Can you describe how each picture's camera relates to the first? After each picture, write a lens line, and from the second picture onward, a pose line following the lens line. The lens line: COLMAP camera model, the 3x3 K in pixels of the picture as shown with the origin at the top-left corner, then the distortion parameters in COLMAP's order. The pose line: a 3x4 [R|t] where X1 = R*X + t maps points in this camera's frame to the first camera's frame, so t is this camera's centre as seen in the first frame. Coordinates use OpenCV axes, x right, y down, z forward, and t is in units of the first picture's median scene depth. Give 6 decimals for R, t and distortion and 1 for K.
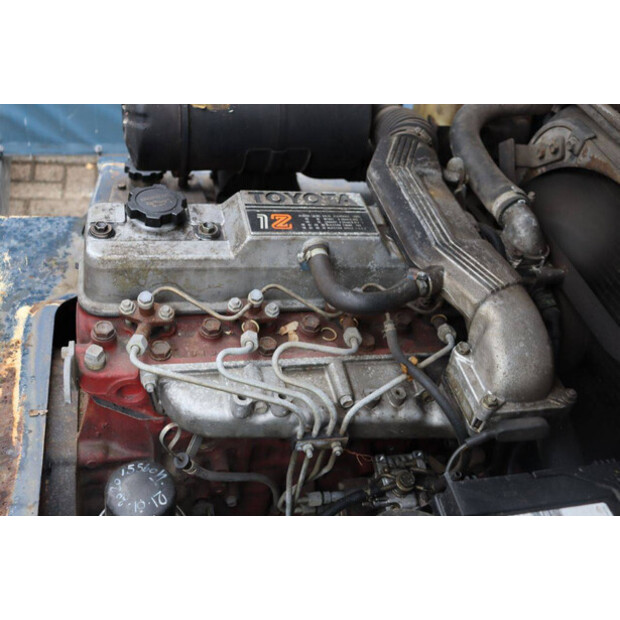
lens RADIAL K [[621.0, 0, 328.6], [0, 621.0, 301.6], [0, 0, 1]] dist [-0.037791, 0.000000]
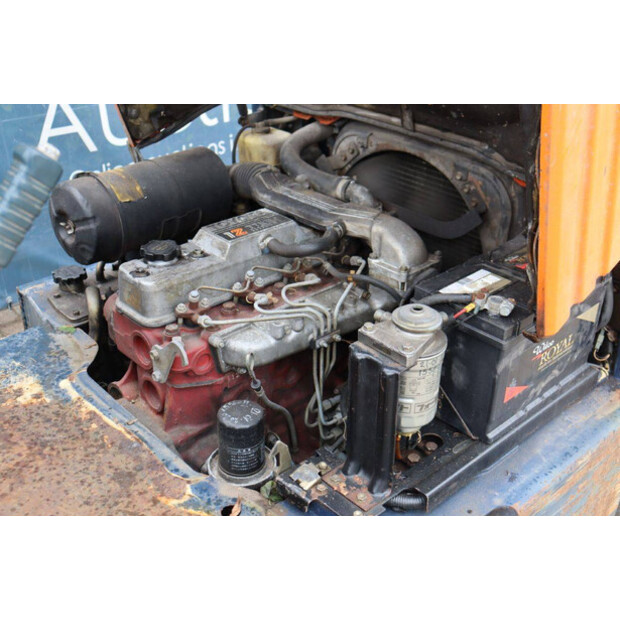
lens RADIAL K [[760.6, 0, 307.9], [0, 760.6, 310.4], [0, 0, 1]] dist [-0.014945, 0.000000]
pose [[0.854077, -0.376246, 0.359154, -0.682322], [0.439821, 0.891013, -0.112488, 0.336183], [-0.277688, 0.254037, 0.926474, -0.770545]]
